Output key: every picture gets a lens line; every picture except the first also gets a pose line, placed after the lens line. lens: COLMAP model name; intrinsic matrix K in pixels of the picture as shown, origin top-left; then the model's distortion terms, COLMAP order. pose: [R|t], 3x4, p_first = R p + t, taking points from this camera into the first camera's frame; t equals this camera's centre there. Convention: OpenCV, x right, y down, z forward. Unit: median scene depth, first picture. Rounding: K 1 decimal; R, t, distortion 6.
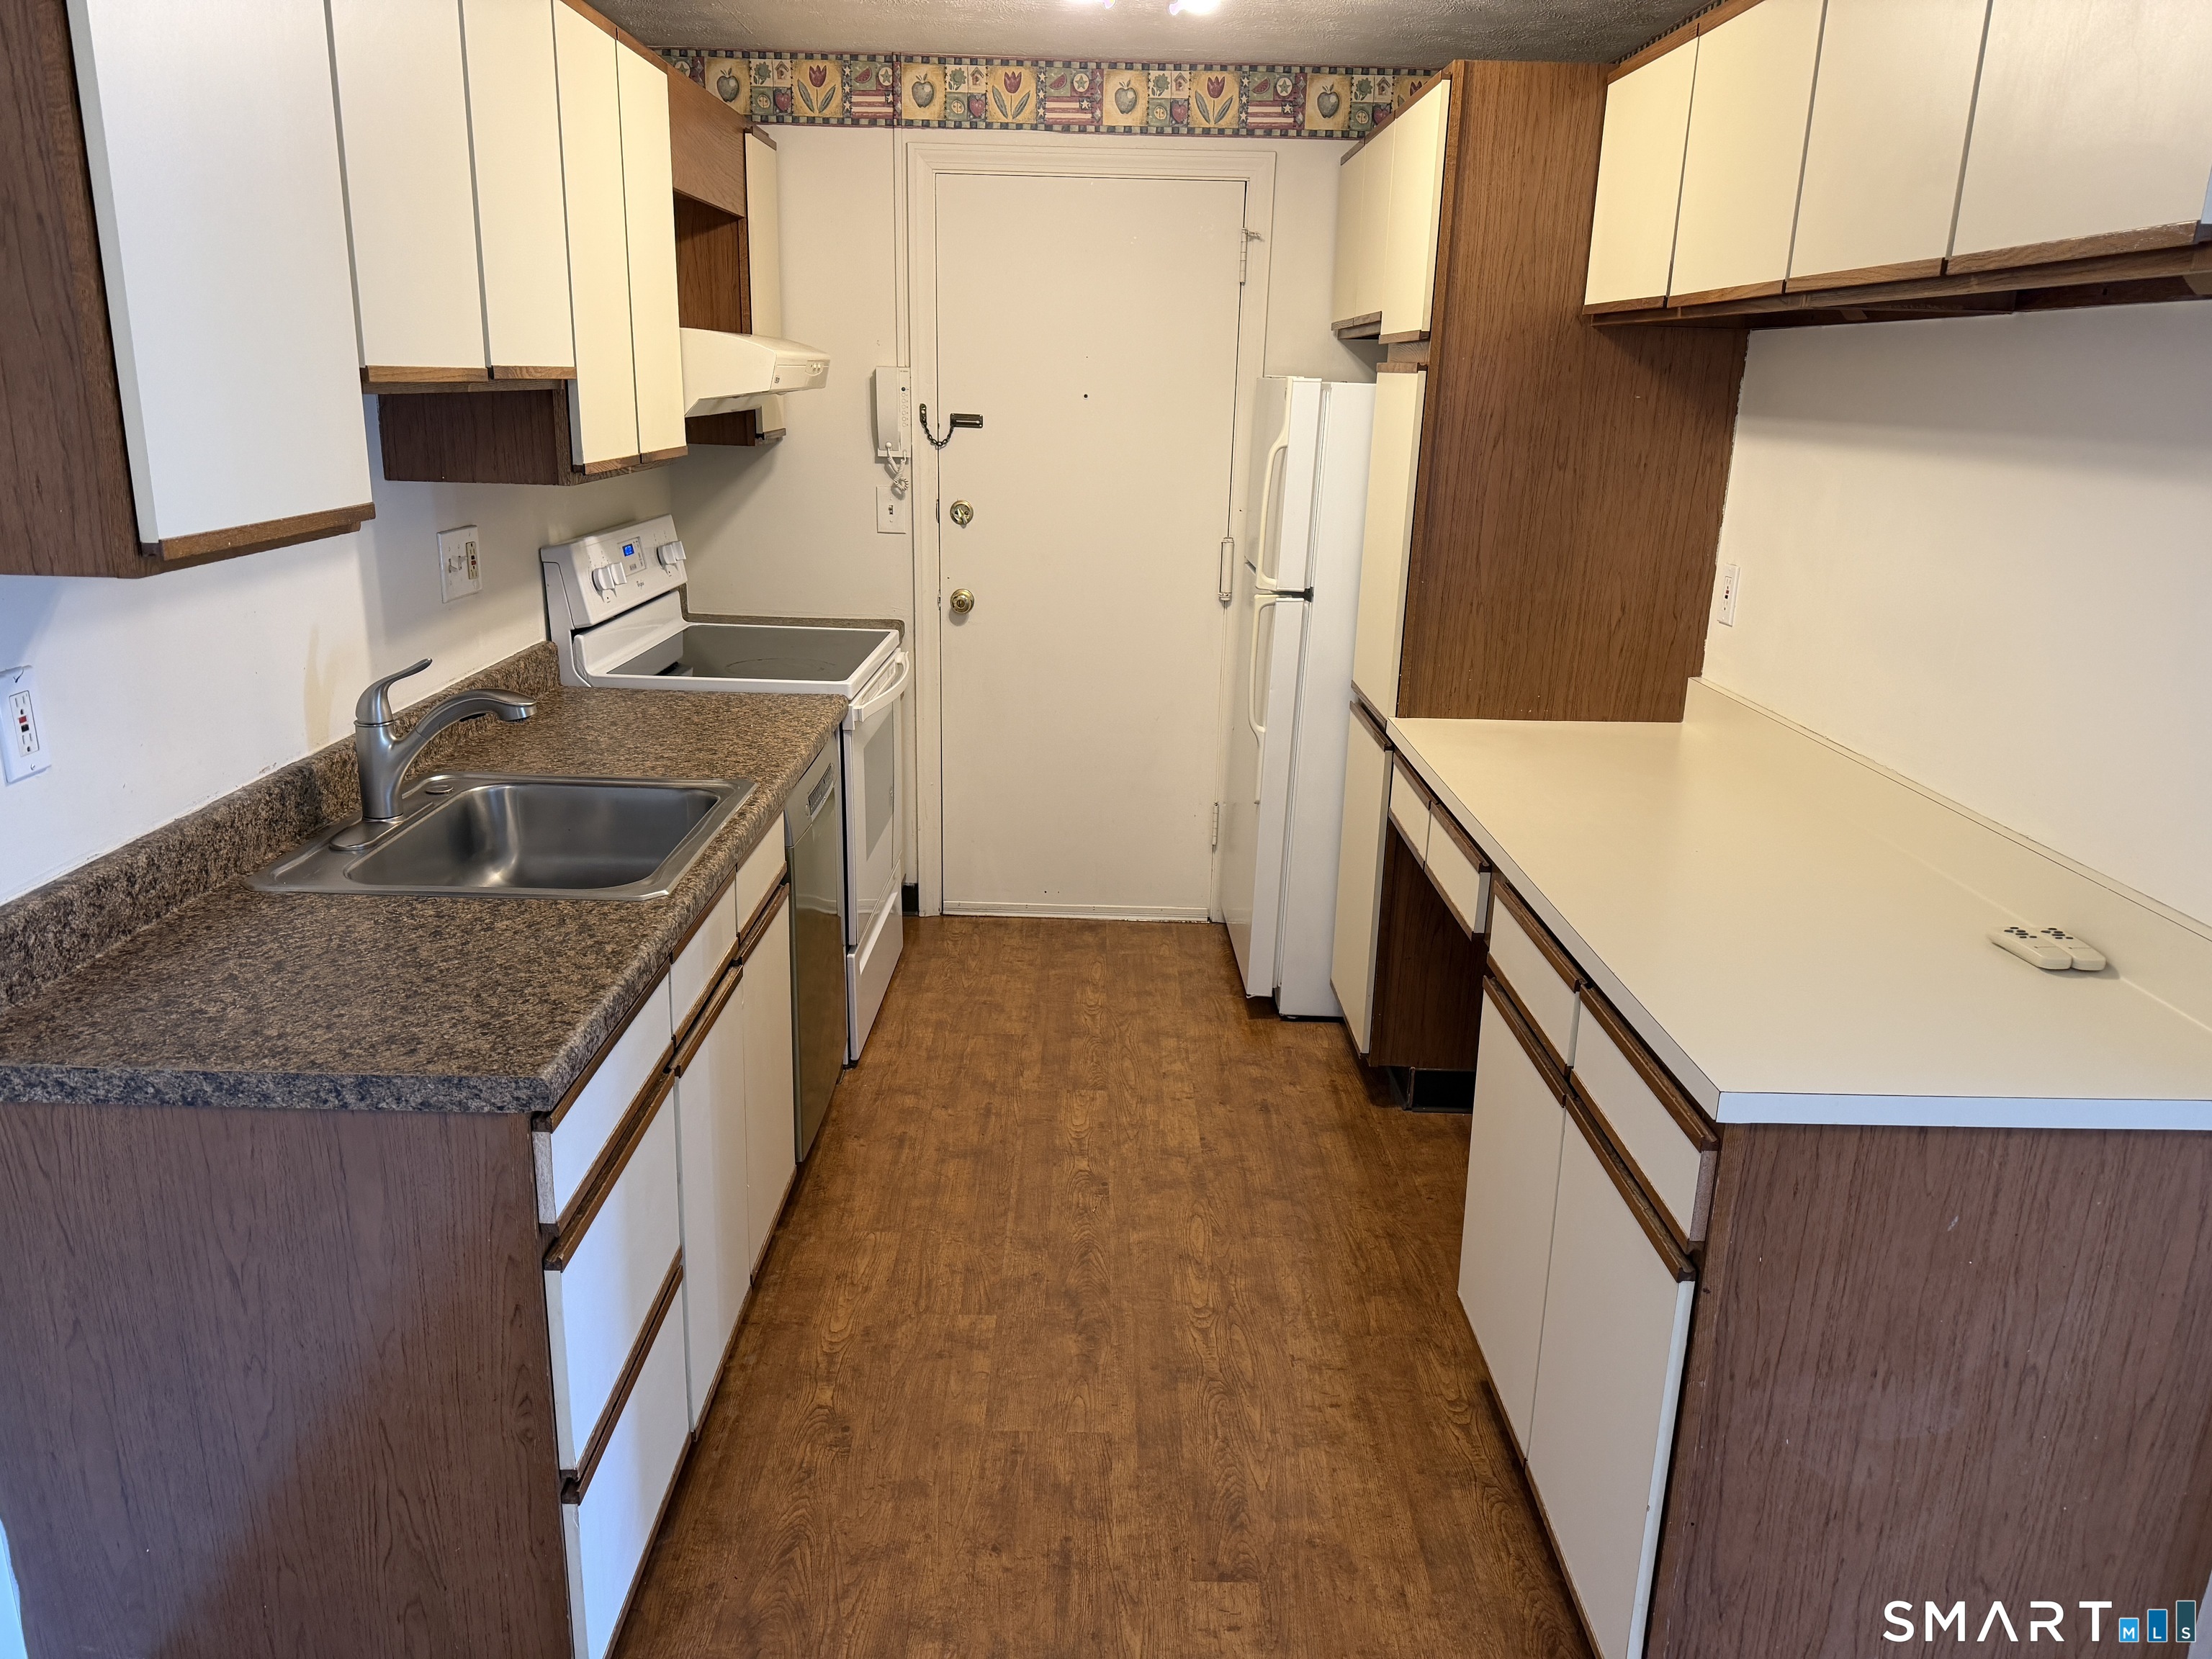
lens RADIAL K [[1541.1, 0, 1106.0], [0, 1541.1, 839.9], [0, 0, 1]] dist [0.125887, -0.219346]
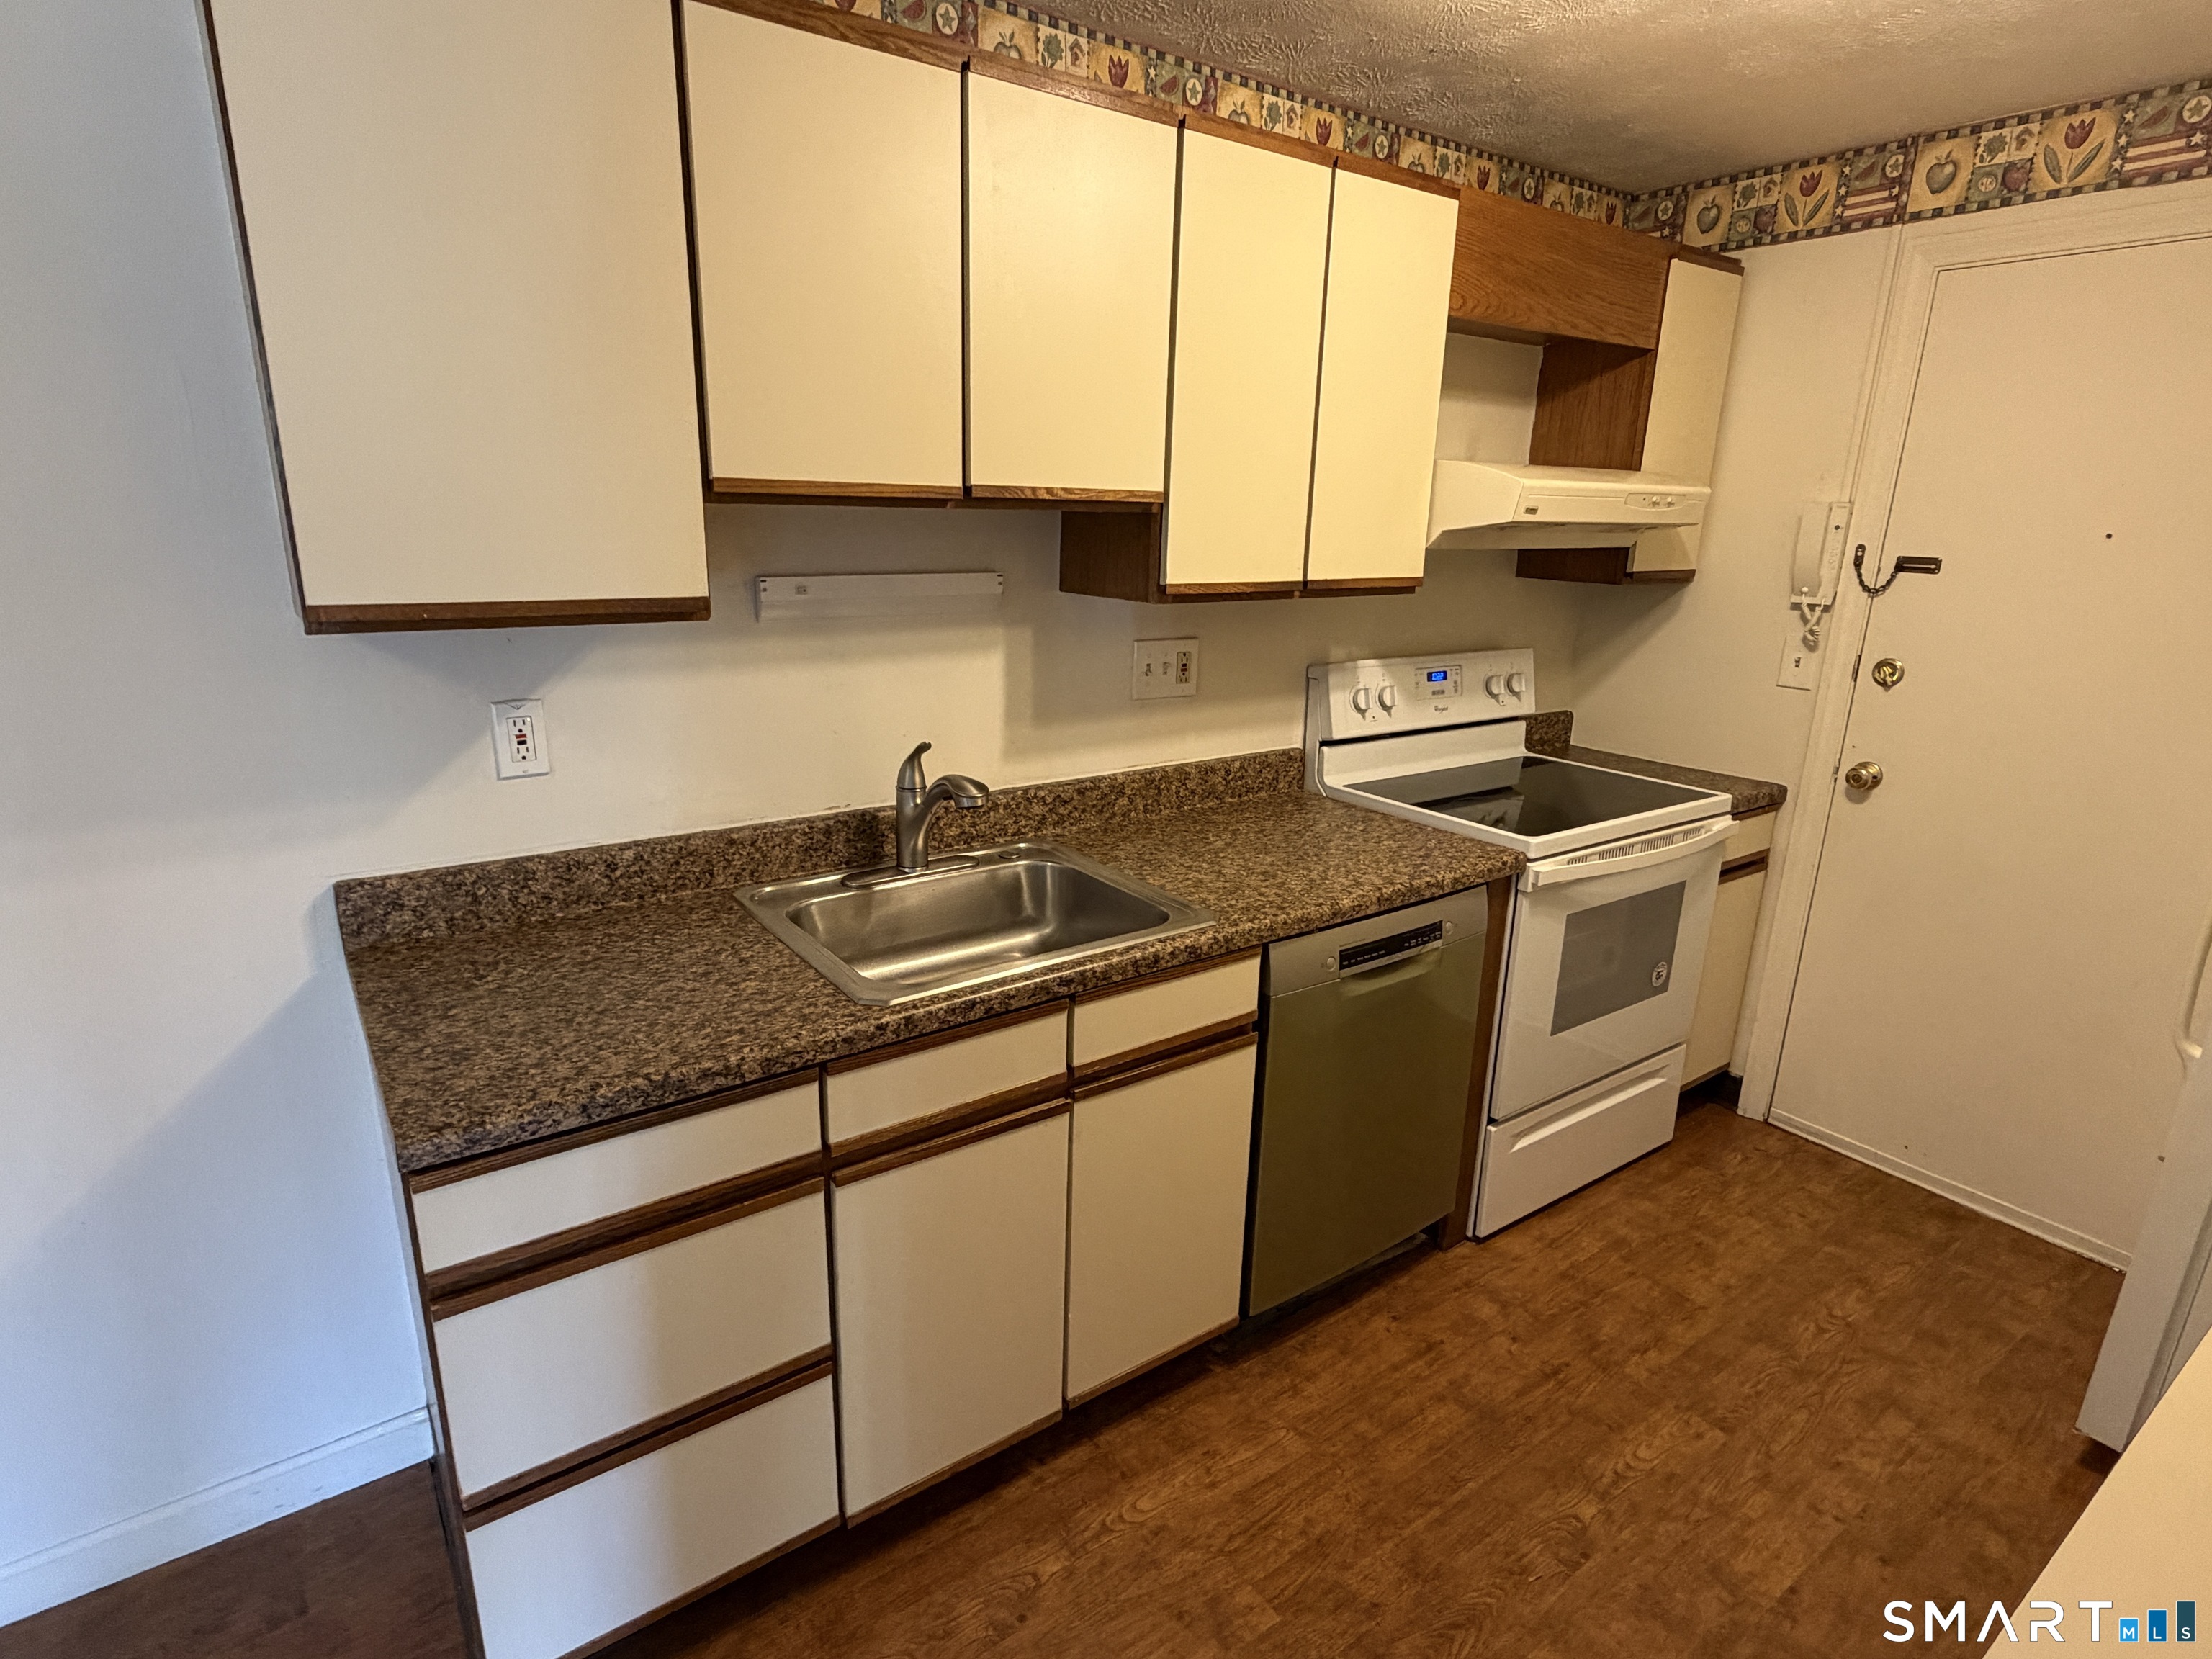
lens RADIAL K [[1157.8, 0, 1096.1], [0, 1157.8, 836.5], [0, 0, 1]] dist [0.003559, -0.003504]
pose [[0.579685, 0.211799, -0.786833, 0.212994], [-0.239289, 0.967301, 0.084085, -0.098880], [0.778913, 0.139538, 0.611411, 0.387901]]
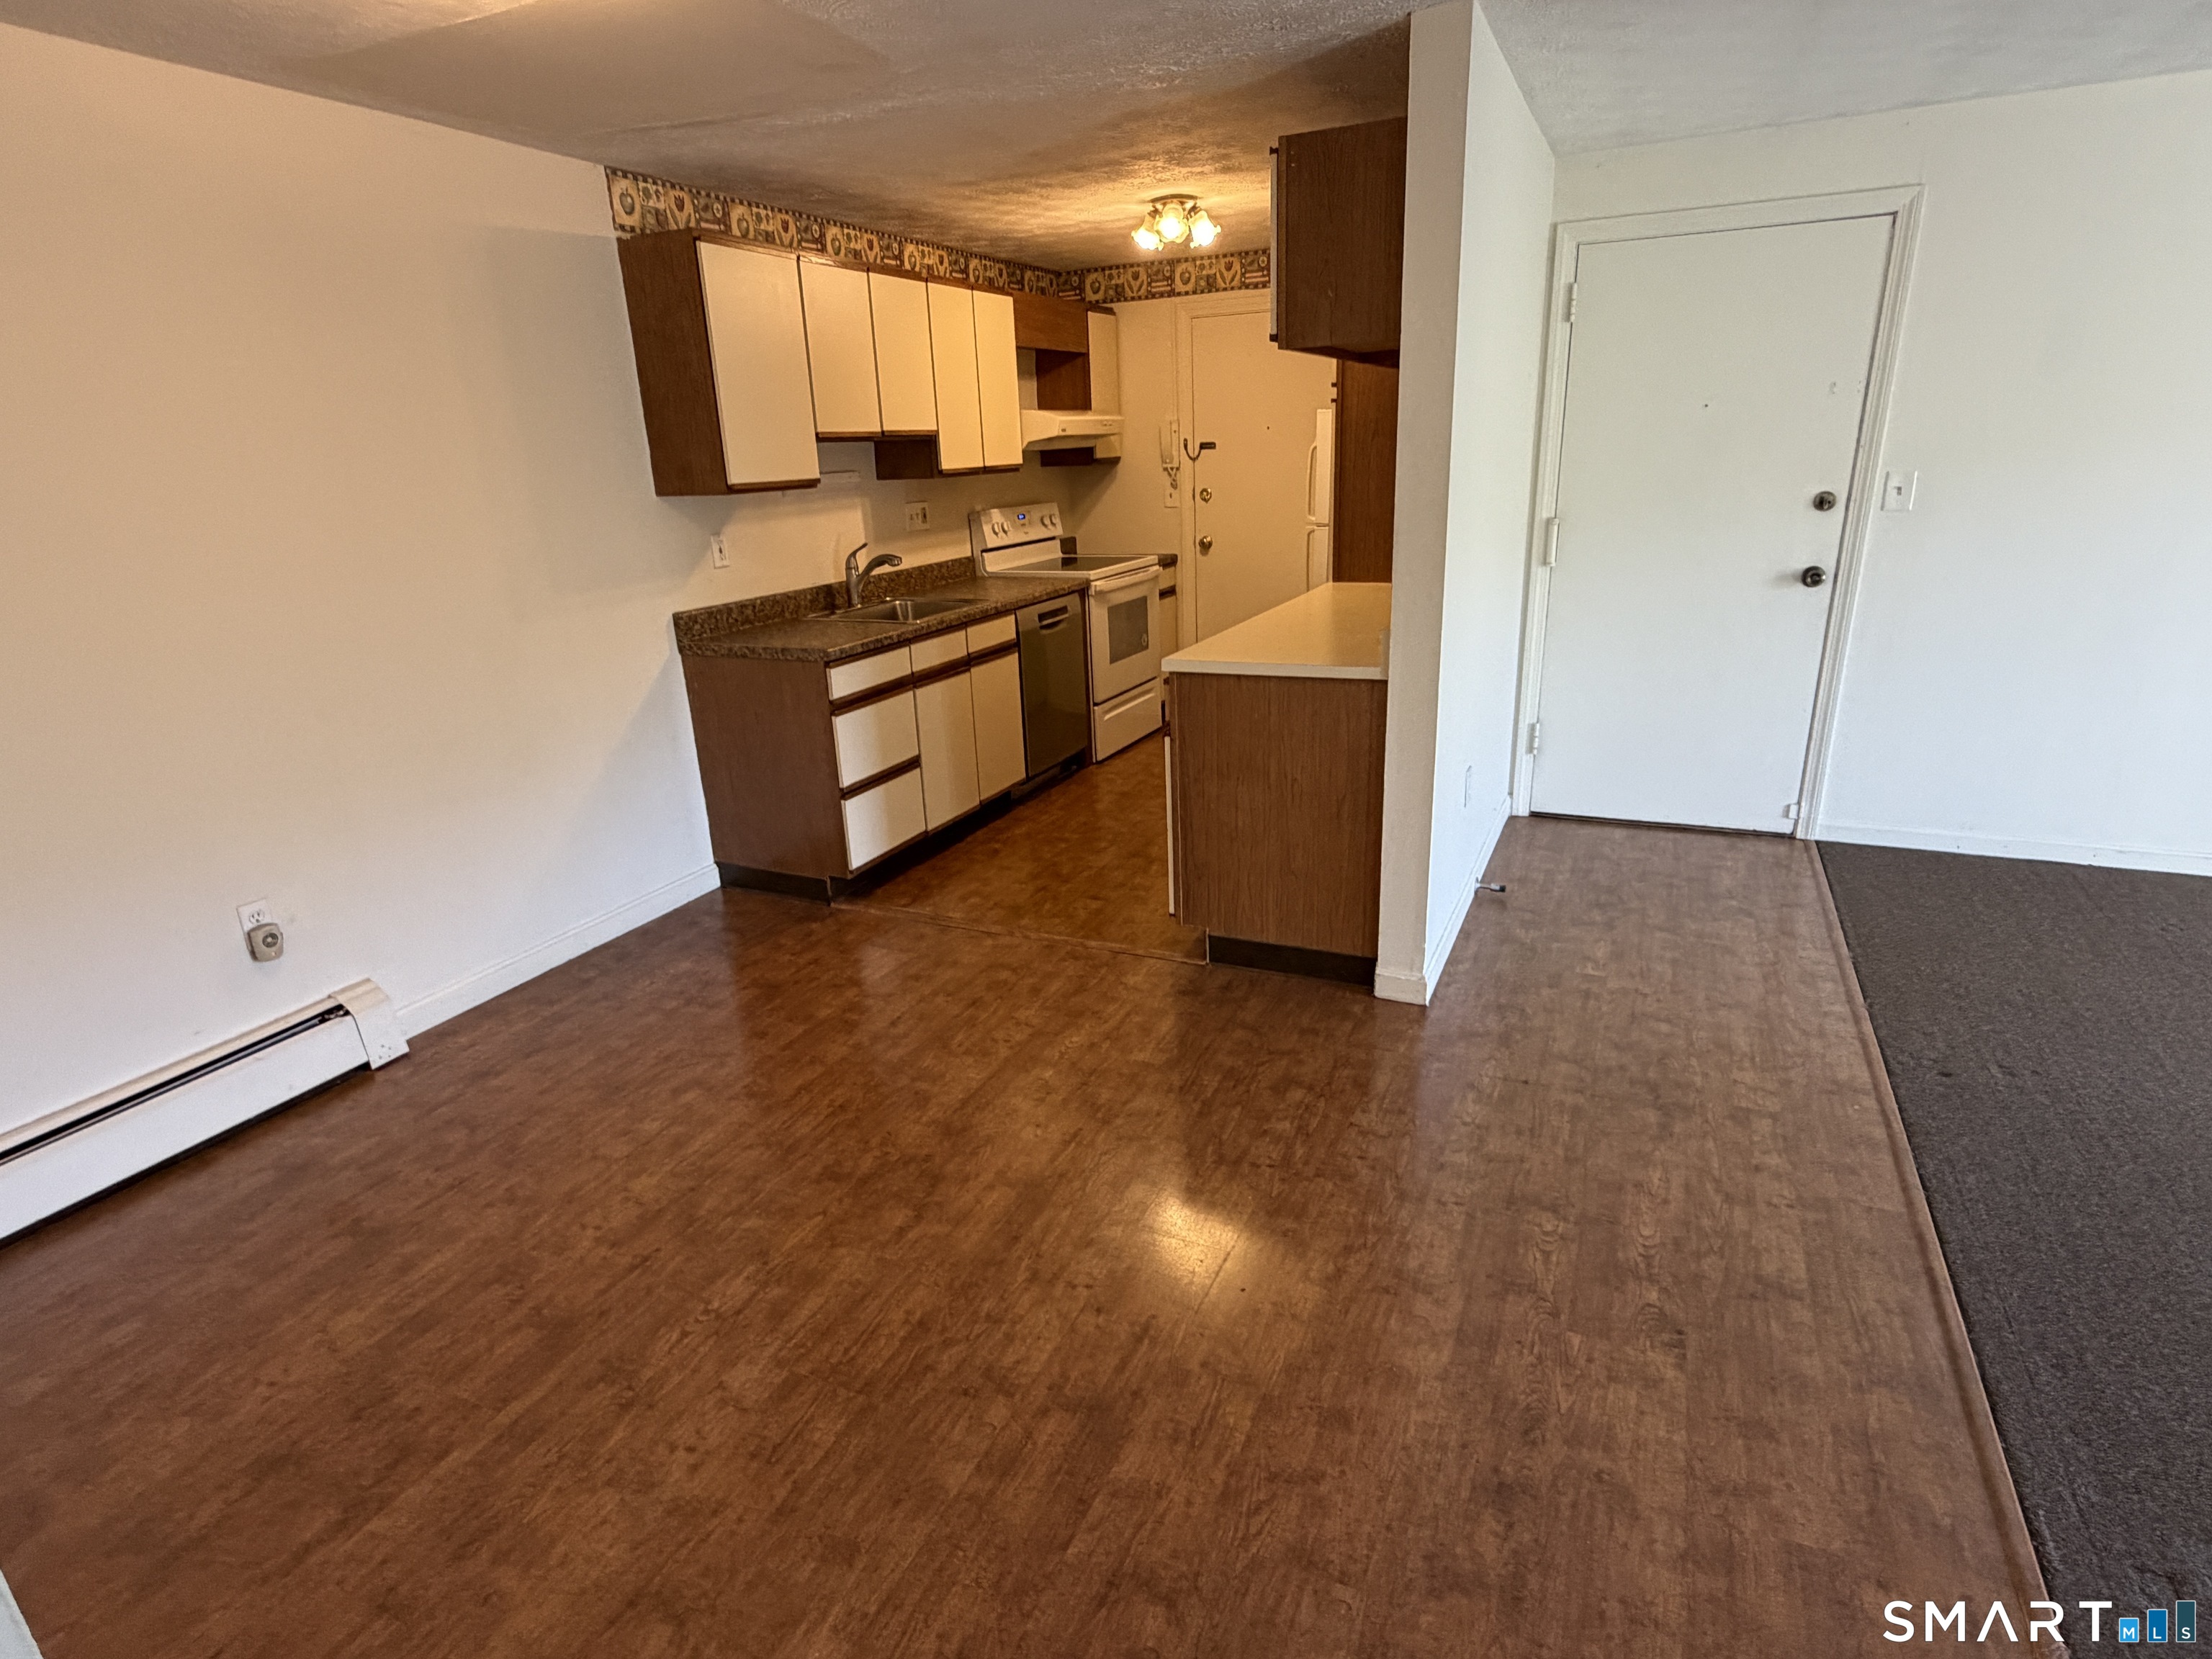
lens RADIAL K [[1164.7, 0, 1106.0], [0, 1164.7, 829.5], [0, 0, 1]] dist [-0.001200, 0.000079]
pose [[0.900771, 0.077426, -0.427337, 0.550347], [-0.062004, 0.996827, 0.049909, 0.165598], [0.429846, -0.018460, 0.902714, -0.423169]]
